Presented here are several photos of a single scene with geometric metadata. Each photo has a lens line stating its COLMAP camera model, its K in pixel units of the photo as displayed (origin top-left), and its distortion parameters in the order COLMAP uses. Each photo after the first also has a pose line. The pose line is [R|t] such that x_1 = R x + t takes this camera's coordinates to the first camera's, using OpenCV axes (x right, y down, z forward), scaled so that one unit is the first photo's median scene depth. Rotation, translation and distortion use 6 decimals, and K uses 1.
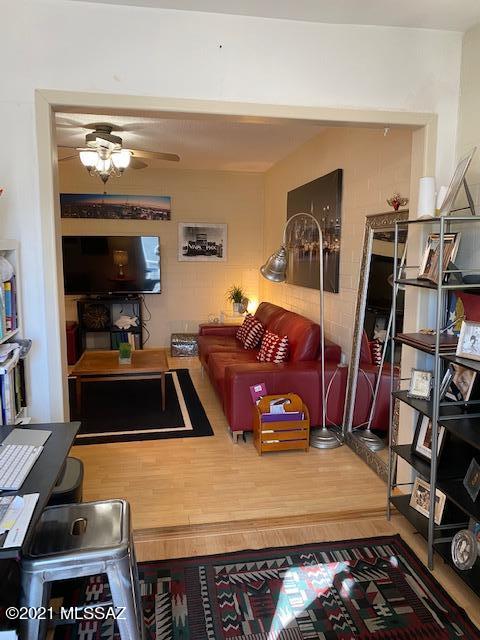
lens RADIAL K [[486.5, 0, 240.0], [0, 486.5, 320.0], [0, 0, 1]] dist [0.054900, -0.094641]
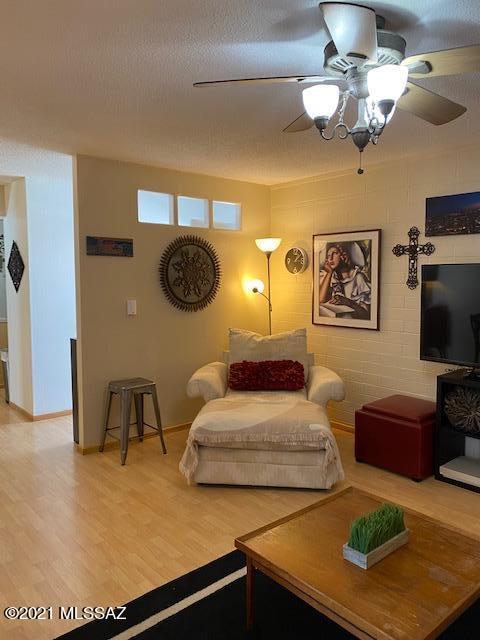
lens RADIAL K [[491.5, 0, 240.0], [0, 491.5, 320.0], [0, 0, 1]] dist [0.014435, -0.002754]
pose [[0.504481, 0.069500, -0.860621, 0.046105], [-0.119733, 0.992756, 0.009985, -0.079596], [0.855081, 0.098008, 0.509148, 0.480454]]
